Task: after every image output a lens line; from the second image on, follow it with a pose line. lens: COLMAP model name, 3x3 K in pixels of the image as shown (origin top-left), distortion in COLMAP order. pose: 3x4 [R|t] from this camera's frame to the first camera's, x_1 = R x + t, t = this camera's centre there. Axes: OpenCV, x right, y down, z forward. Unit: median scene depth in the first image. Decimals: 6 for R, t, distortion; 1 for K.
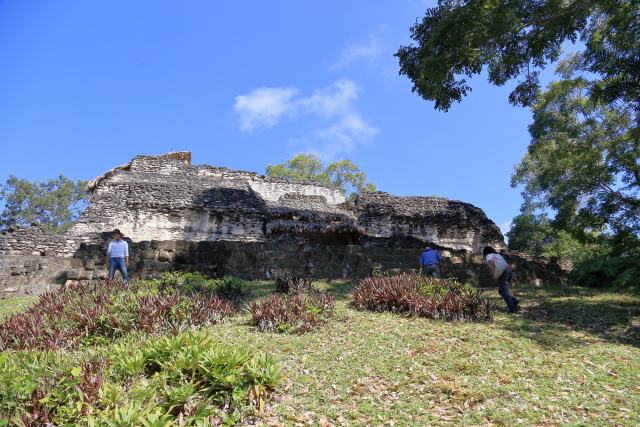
lens RADIAL K [[440.4, 0, 320.0], [0, 440.4, 213.5], [0, 0, 1]] dist [-0.123136, 0.076100]
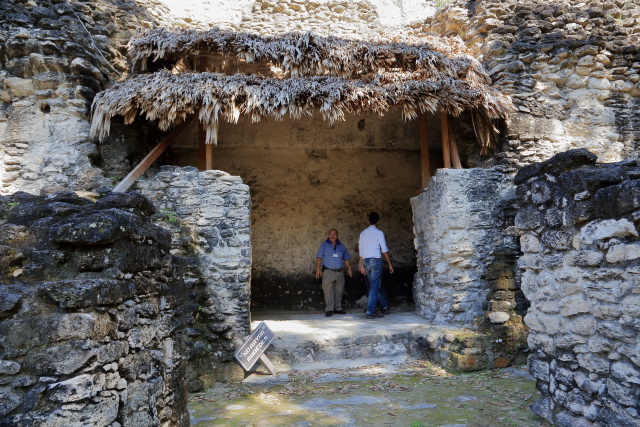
lens RADIAL K [[440.4, 0, 320.0], [0, 440.4, 213.5], [0, 0, 1]] dist [-0.123136, 0.076100]
pose [[0.981024, 0.021101, -0.192735, 0.044822], [0.035345, 0.957940, 0.284784, 0.024394], [0.190637, -0.286192, 0.939016, 0.762516]]
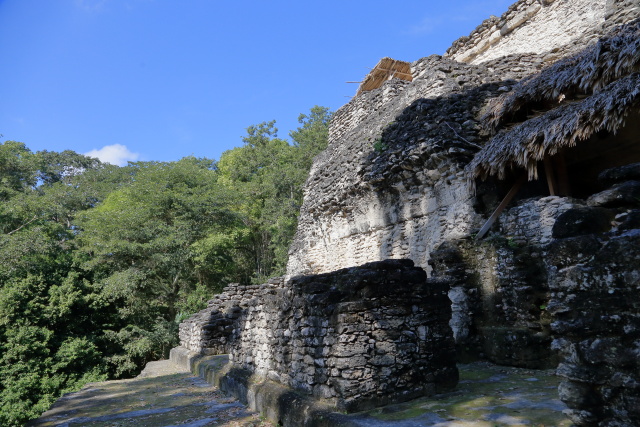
lens RADIAL K [[440.4, 0, 320.0], [0, 440.4, 213.5], [0, 0, 1]] dist [-0.123136, 0.076100]
pose [[0.140695, -0.129436, -0.981556, 0.202654], [0.462421, 0.885224, -0.050450, 0.020873], [0.875427, -0.446794, 0.184400, 0.787686]]
